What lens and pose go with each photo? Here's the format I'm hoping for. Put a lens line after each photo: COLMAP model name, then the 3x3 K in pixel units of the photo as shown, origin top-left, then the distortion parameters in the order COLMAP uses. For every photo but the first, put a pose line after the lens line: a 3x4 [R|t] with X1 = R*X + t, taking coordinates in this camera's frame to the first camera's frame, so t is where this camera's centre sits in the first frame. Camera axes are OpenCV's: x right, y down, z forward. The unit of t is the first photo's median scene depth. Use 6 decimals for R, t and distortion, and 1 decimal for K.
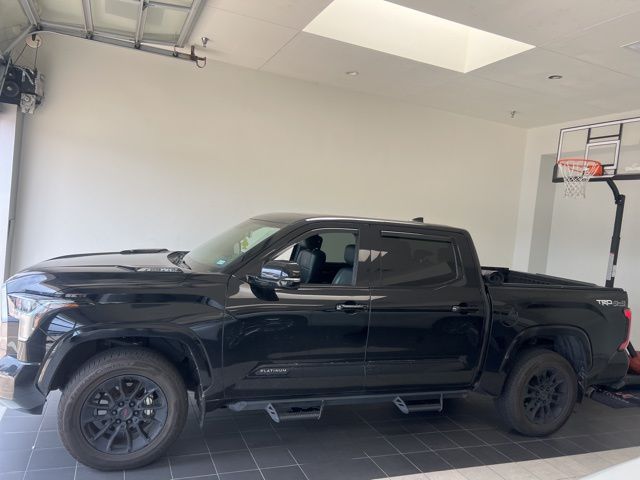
lens RADIAL K [[483.5, 0, 320.0], [0, 483.5, 240.0], [0, 0, 1]] dist [0.004300, 0.002961]
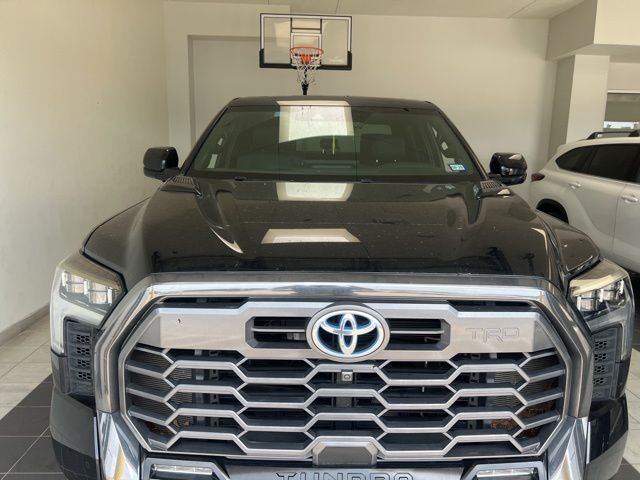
lens RADIAL K [[478.9, 0, 320.0], [0, 478.9, 240.0], [0, 0, 1]] dist [-0.000566, -0.002202]
pose [[0.367995, -0.261051, 0.892430, -0.945249], [0.054480, 0.964185, 0.259575, -0.040914], [-0.928230, -0.046903, 0.369038, 0.923289]]
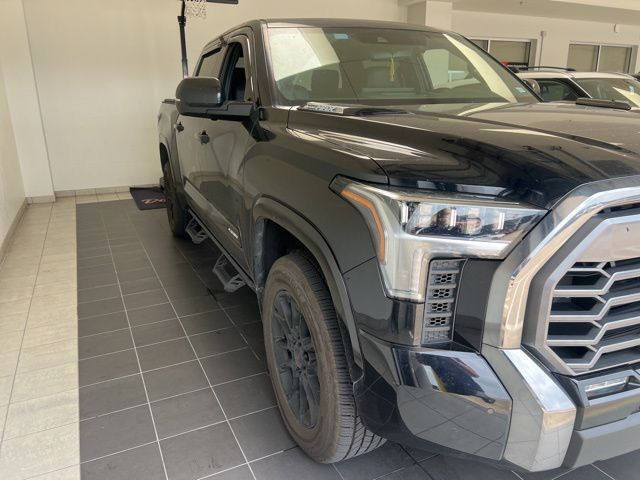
lens RADIAL K [[483.5, 0, 320.0], [0, 483.5, 240.0], [0, 0, 1]] dist [0.004300, 0.002961]
pose [[-0.056379, -0.363141, 0.930027, -0.990157], [0.045986, 0.929576, 0.365752, -0.023852], [-0.997350, 0.063388, -0.035709, 1.384638]]
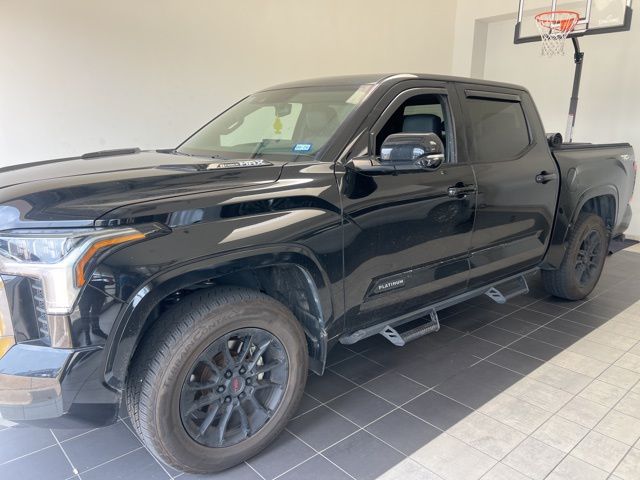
lens RADIAL K [[478.9, 0, 320.0], [0, 478.9, 240.0], [0, 0, 1]] dist [-0.000566, -0.002202]
pose [[0.941606, -0.155280, 0.298776, -0.415583], [0.091764, 0.972070, 0.216007, 0.032067], [-0.323973, -0.175977, 0.929556, 0.356124]]
